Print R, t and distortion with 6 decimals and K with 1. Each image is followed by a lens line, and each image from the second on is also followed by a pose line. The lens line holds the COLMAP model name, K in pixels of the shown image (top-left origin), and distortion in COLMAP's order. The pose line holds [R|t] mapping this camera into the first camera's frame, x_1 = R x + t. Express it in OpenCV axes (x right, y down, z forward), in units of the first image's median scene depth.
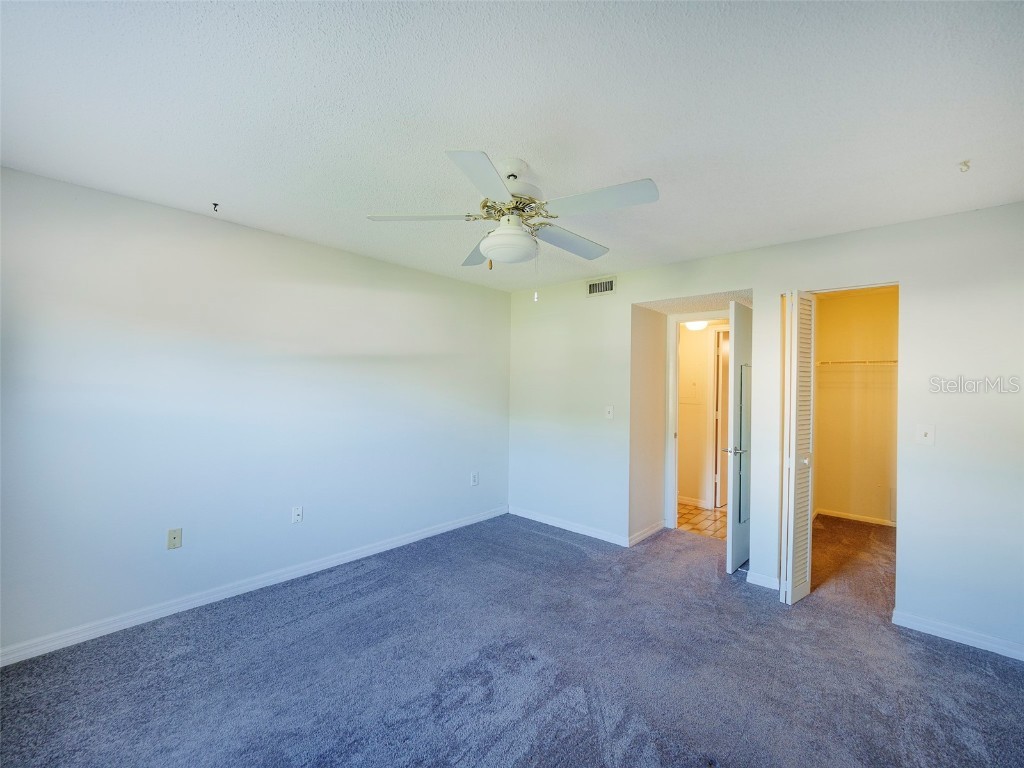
lens RADIAL K [[433.7, 0, 500.3], [0, 433.7, 380.0], [0, 0, 1]] dist [0.000994, -0.004221]
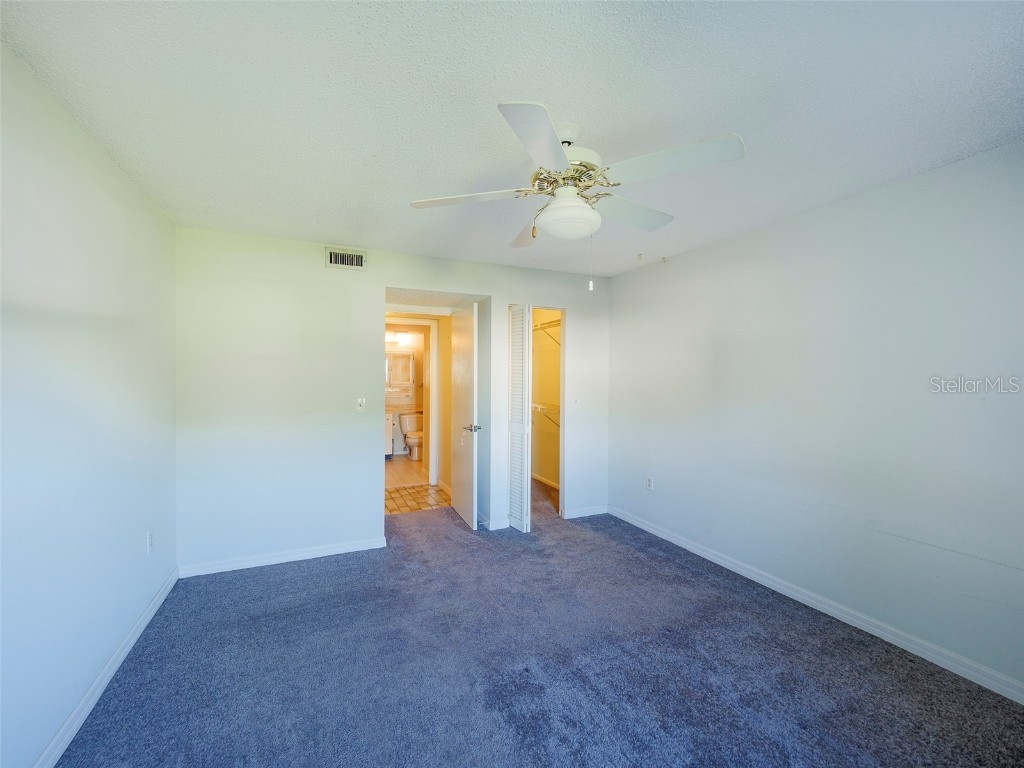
lens RADIAL K [[430.9, 0, 501.1], [0, 430.9, 380.3], [0, 0, 1]] dist [0.016613, -0.017627]
pose [[0.394795, -0.023369, 0.918472, -0.545074], [-0.005272, 0.999602, 0.027700, -0.002020], [-0.918754, -0.015778, 0.394515, 0.483399]]
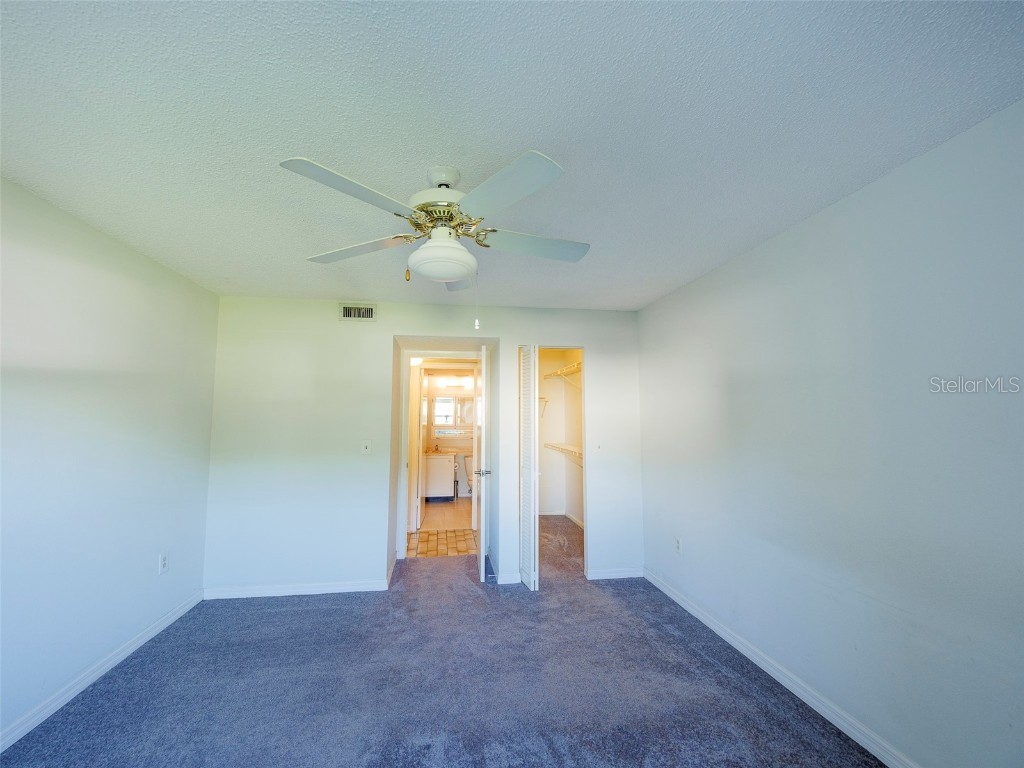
lens RADIAL K [[433.7, 0, 500.3], [0, 433.7, 380.0], [0, 0, 1]] dist [0.000994, -0.004221]
pose [[0.629998, 0.052475, 0.774822, -0.363092], [0.002244, 0.997587, -0.069387, -0.004868], [-0.776594, 0.045452, 0.628360, 0.231662]]
